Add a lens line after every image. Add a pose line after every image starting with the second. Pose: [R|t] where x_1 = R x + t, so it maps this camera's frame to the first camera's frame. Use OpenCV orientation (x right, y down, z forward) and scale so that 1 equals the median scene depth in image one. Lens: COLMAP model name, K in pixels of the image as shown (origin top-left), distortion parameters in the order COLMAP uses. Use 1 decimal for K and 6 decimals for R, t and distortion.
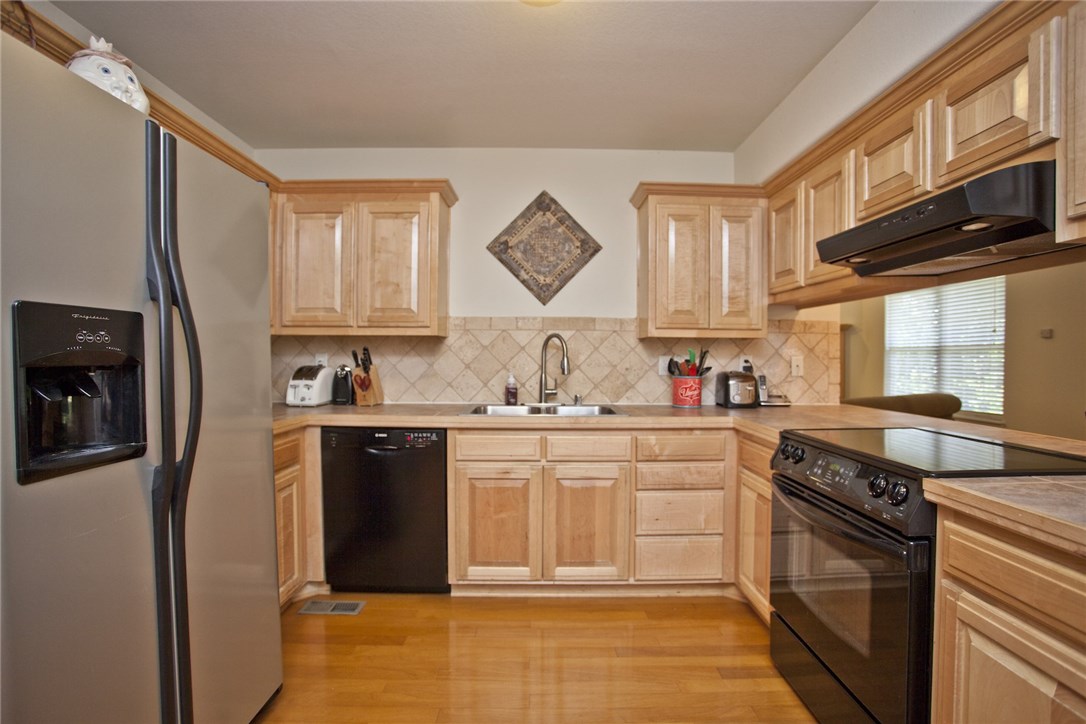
lens RADIAL K [[525.8, 0, 543.6], [0, 525.8, 363.0], [0, 0, 1]] dist [-0.067656, 0.020292]
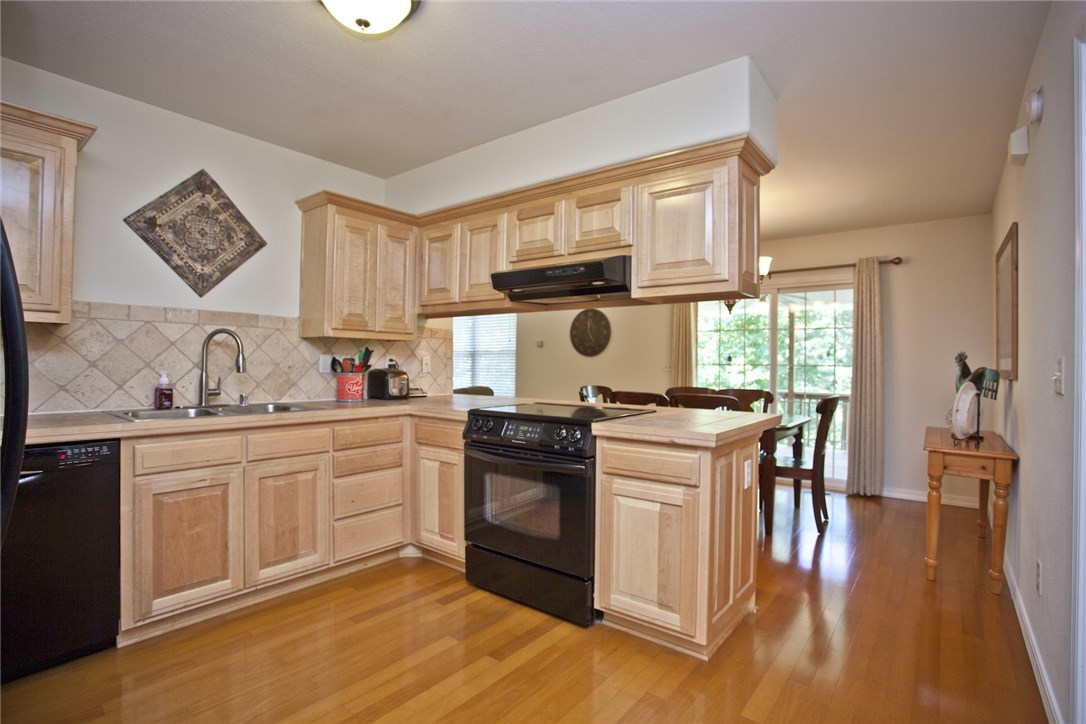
lens RADIAL K [[525.8, 0, 546.8], [0, 525.8, 361.4], [0, 0, 1]] dist [-0.067656, 0.020292]
pose [[0.626394, 0.003980, 0.779496, -0.345524], [0.002956, 0.999968, -0.007481, 0.010632], [-0.779501, 0.006990, 0.626362, -0.013103]]
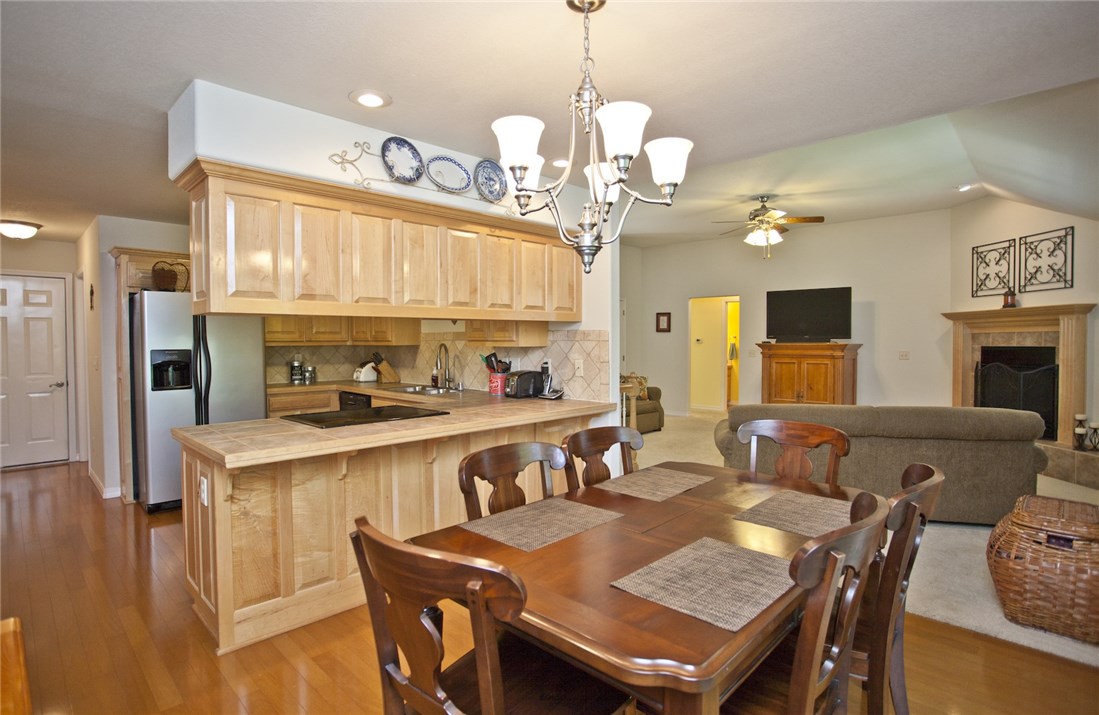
lens RADIAL K [[555.7, 0, 543.7], [0, 555.7, 353.2], [0, 0, 1]] dist [-0.053365, 0.017706]
pose [[0.713203, 0.008145, -0.700911, 1.513574], [-0.000844, 0.999942, 0.010761, -0.047657], [0.700957, -0.007083, 0.713168, 0.002588]]
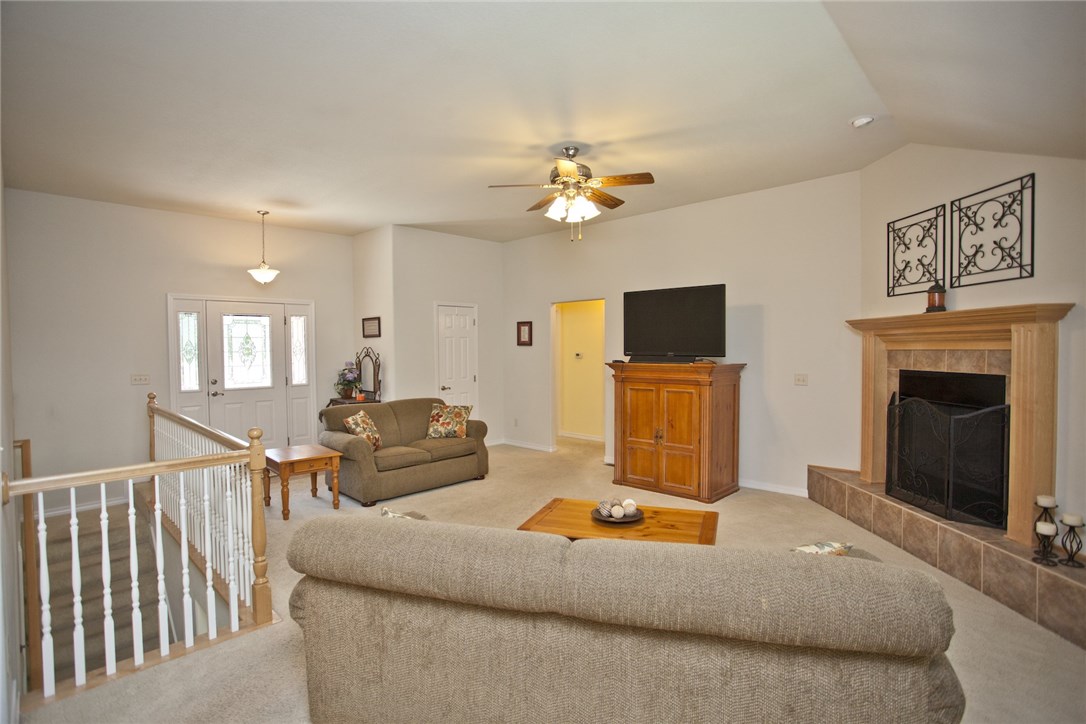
lens RADIAL K [[525.8, 0, 536.6], [0, 525.8, 362.1], [0, 0, 1]] dist [-0.067656, 0.020292]
pose [[0.709994, 0.007625, -0.704167, 1.518724], [0.005172, 0.999858, 0.016042, -0.104357], [0.704189, -0.015032, 0.709853, 1.193796]]
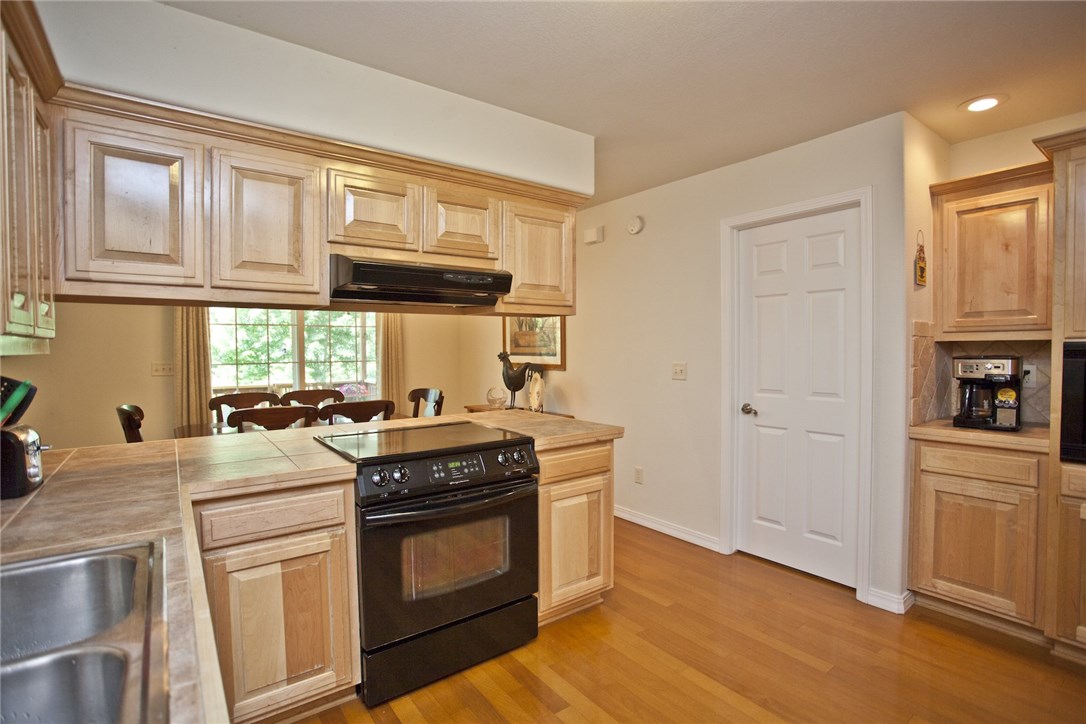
lens RADIAL K [[525.8, 0, 544.2], [0, 525.8, 362.7], [0, 0, 1]] dist [-0.067656, 0.020292]
pose [[-0.595591, -0.026146, 0.802862, -0.331634], [0.013191, 0.999017, 0.042320, -0.054327], [-0.803180, 0.035796, -0.594661, 0.907010]]
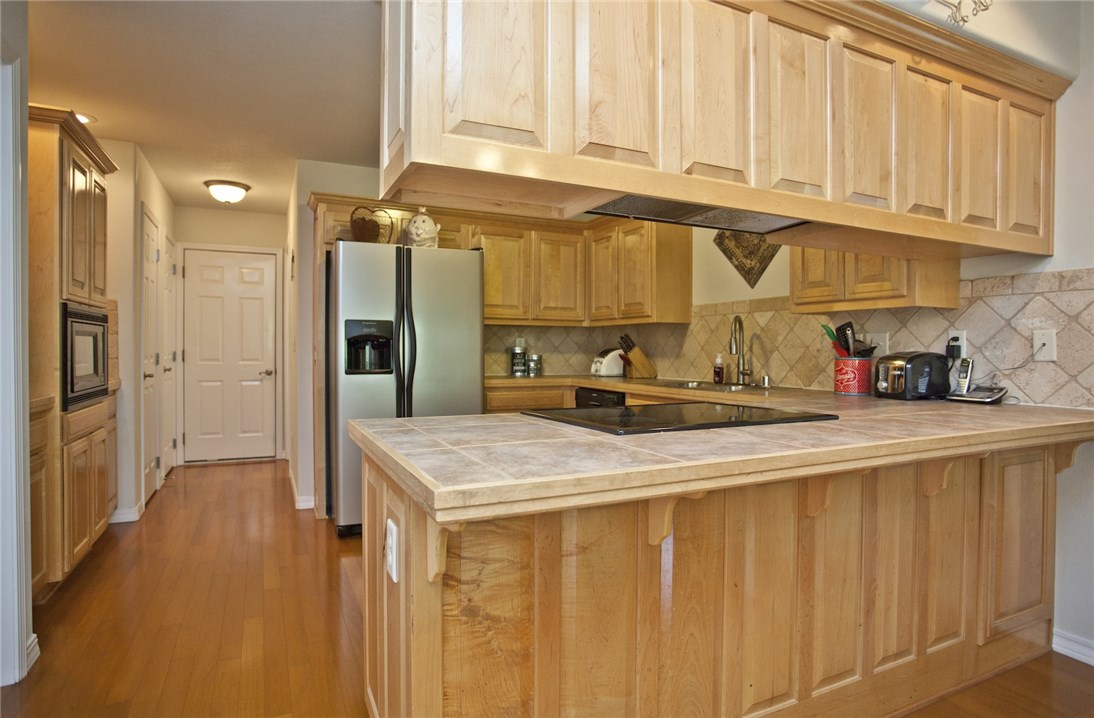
lens RADIAL K [[601.8, 0, 539.7], [0, 601.8, 356.5], [0, 0, 1]] dist [-0.052016, 0.021676]
pose [[0.427135, 0.006374, -0.904166, 0.980289], [-0.013317, 0.999911, 0.000758, 0.031233], [0.904090, 0.011717, 0.427182, 0.145537]]
